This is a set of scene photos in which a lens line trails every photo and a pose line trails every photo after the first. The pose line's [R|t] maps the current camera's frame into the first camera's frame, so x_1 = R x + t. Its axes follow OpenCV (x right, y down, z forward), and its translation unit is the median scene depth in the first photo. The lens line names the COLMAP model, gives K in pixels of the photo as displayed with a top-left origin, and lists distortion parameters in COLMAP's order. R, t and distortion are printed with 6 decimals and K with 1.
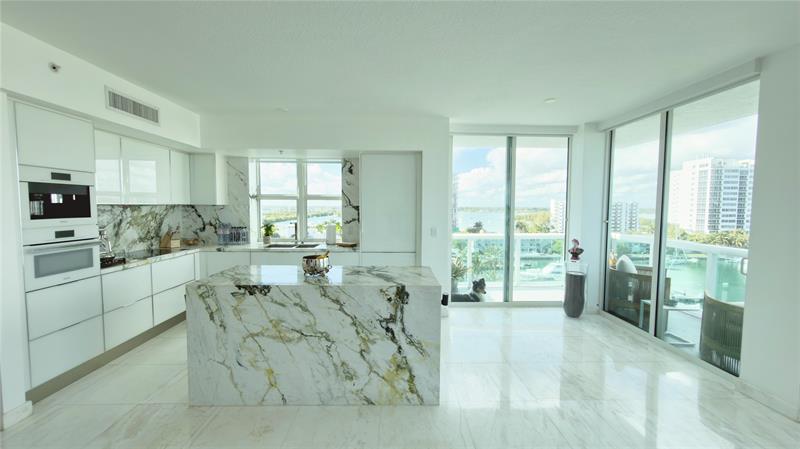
lens RADIAL K [[316.9, 0, 400.3], [0, 316.9, 226.3], [0, 0, 1]] dist [-0.000752, -0.000500]
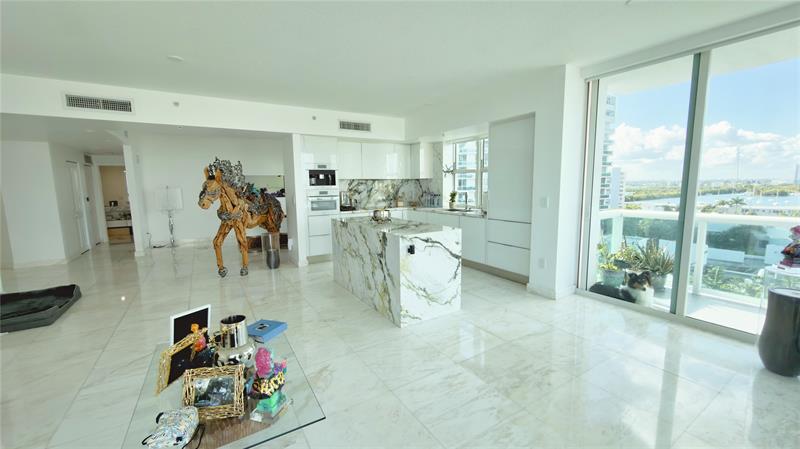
lens RADIAL K [[316.9, 0, 401.4], [0, 316.9, 226.7], [0, 0, 1]] dist [-0.000752, -0.000500]
pose [[0.510555, 0.101362, -0.853850, 0.803213], [-0.036112, 0.994679, 0.096487, 0.018804], [0.859086, -0.018427, 0.511499, 0.235759]]
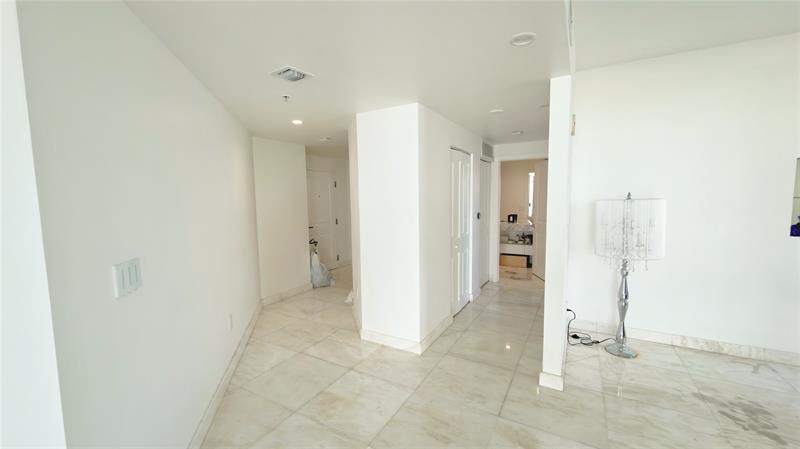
lens RADIAL K [[316.9, 0, 393.0], [0, 316.9, 227.1], [0, 0, 1]] dist [-0.000752, -0.000500]
pose [[-0.533258, 0.093821, -0.840734, -0.829403], [-0.029056, 0.991213, 0.129043, 0.010215], [0.845453, 0.093242, -0.525847, -0.096218]]
